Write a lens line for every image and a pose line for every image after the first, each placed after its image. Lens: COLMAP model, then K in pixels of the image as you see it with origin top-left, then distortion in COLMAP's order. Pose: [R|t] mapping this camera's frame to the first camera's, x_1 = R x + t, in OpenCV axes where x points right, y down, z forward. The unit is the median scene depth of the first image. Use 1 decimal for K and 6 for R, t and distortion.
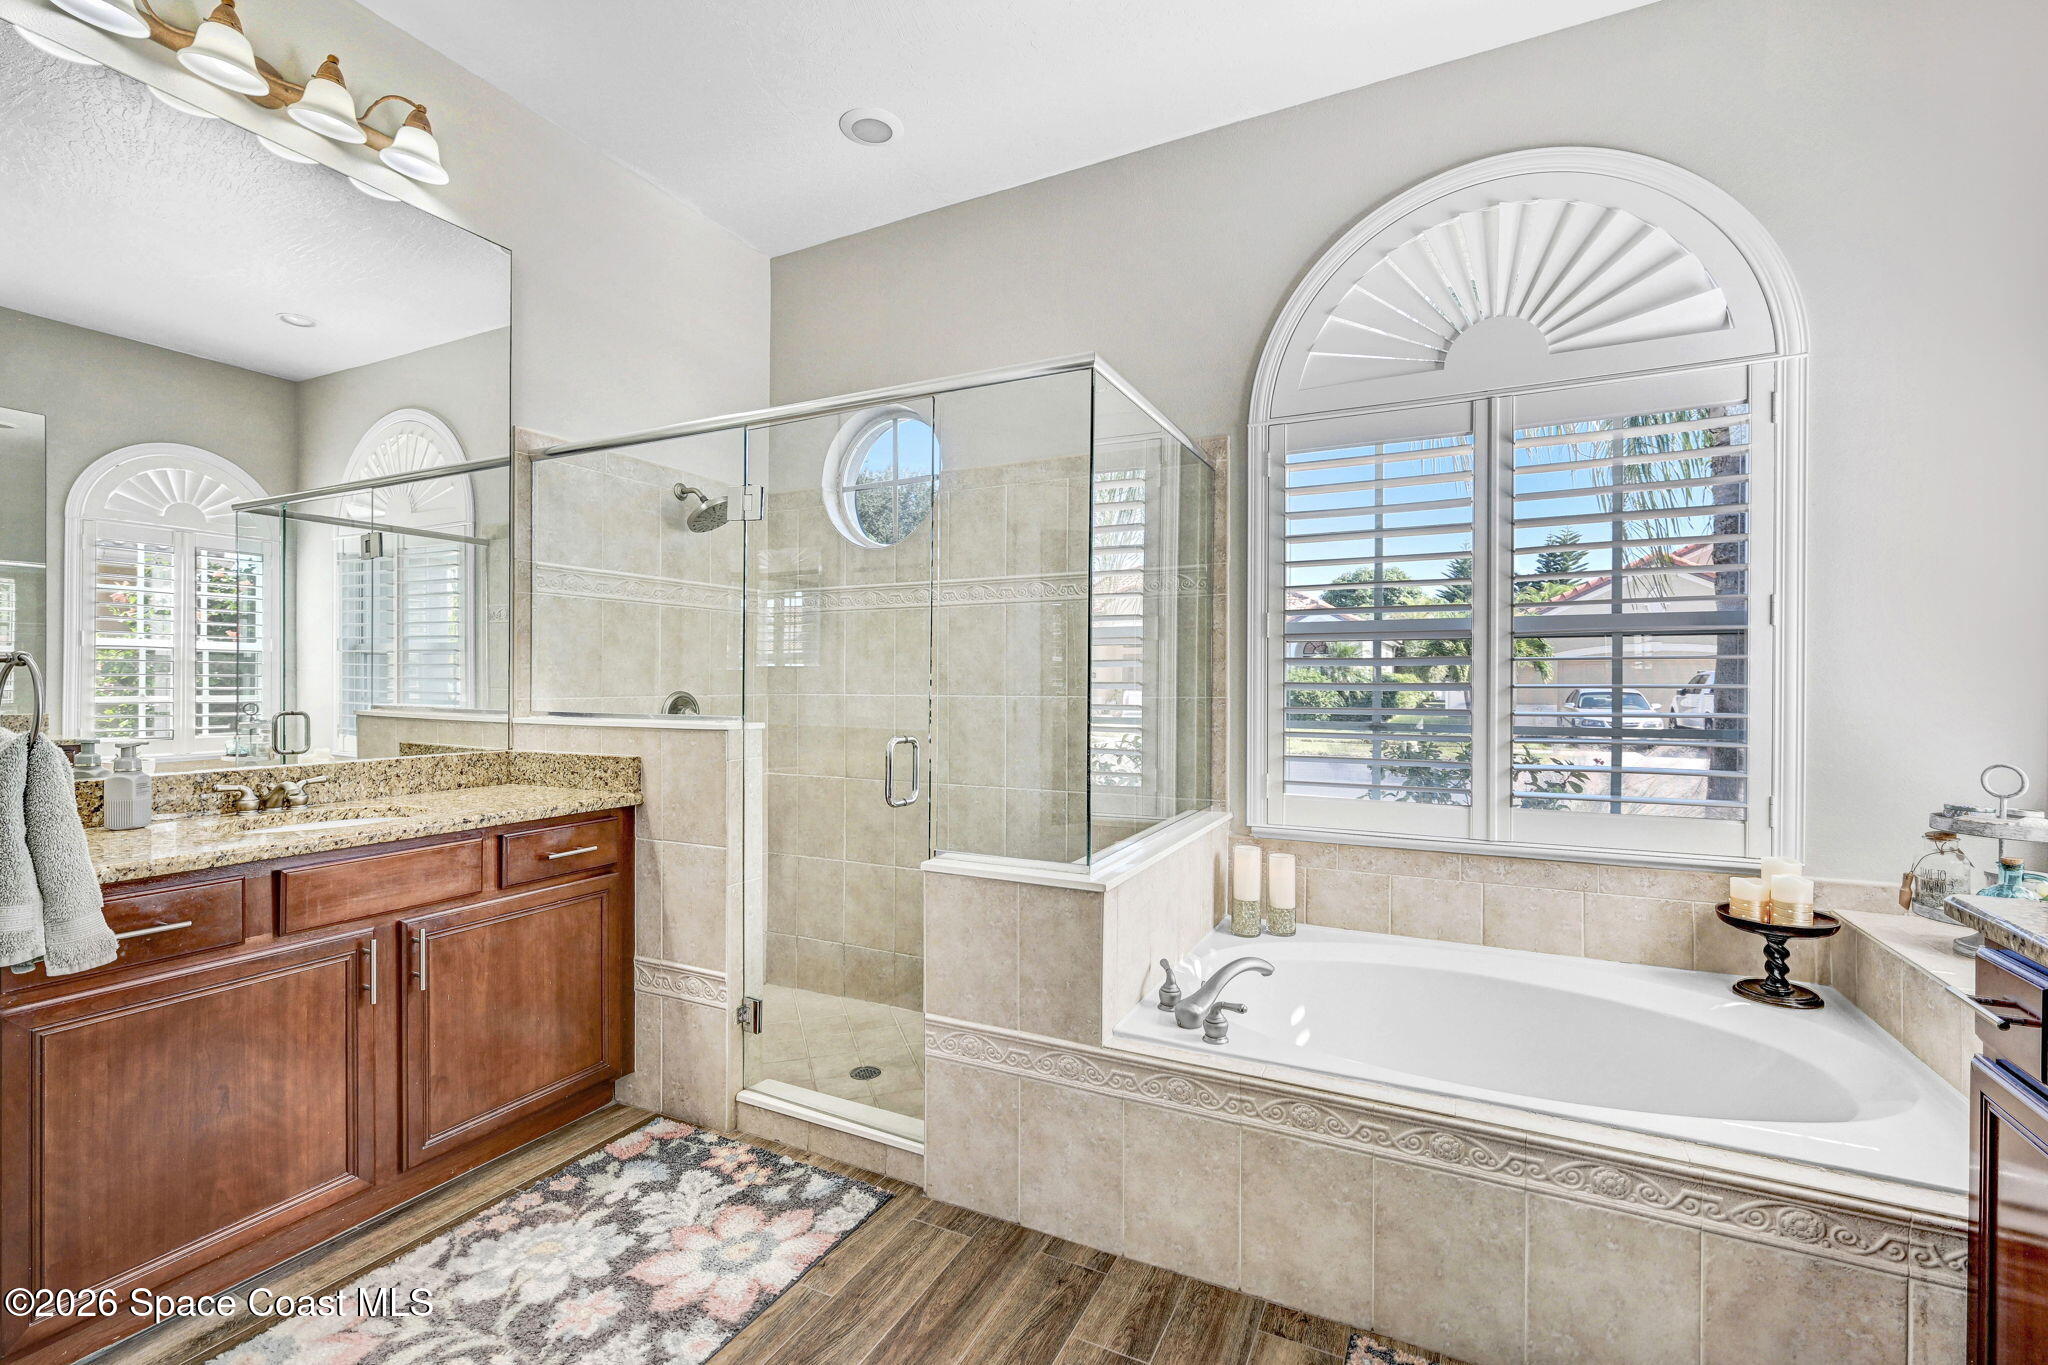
lens RADIAL K [[897.7, 0, 1022.5], [0, 897.7, 692.4], [0, 0, 1]] dist [0.002265, 0.000371]
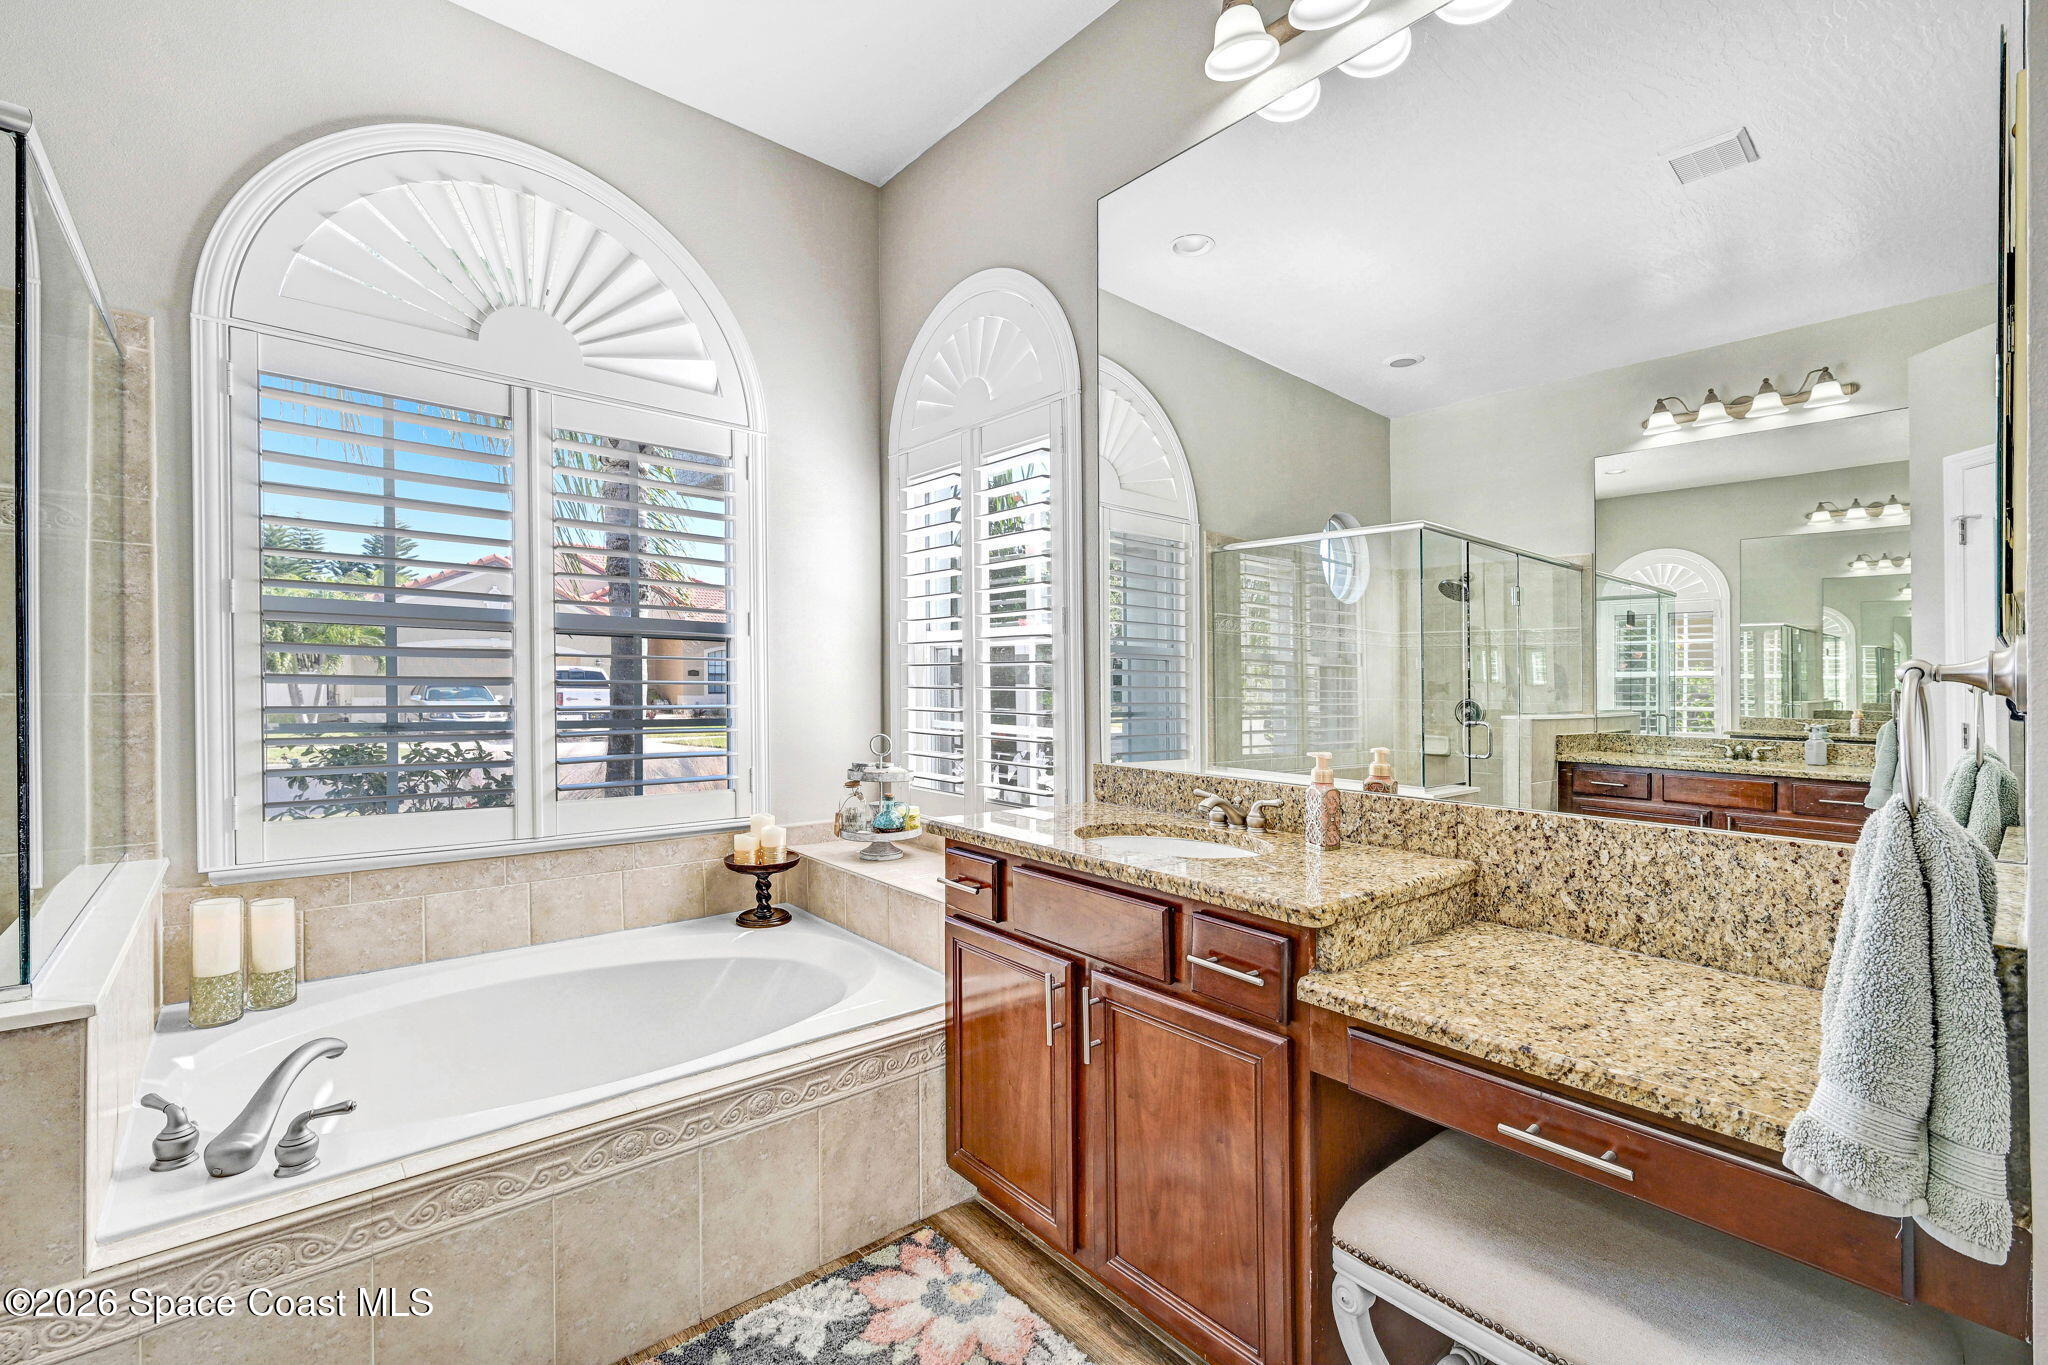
lens RADIAL K [[870.2, 0, 1026.3], [0, 870.2, 680.5], [0, 0, 1]] dist [-0.004065, -0.001056]
pose [[0.374046, 0.006727, 0.927386, -0.191777], [-0.005095, 0.999974, -0.005199, -0.006300], [-0.927396, -0.002780, 0.374070, 0.169054]]
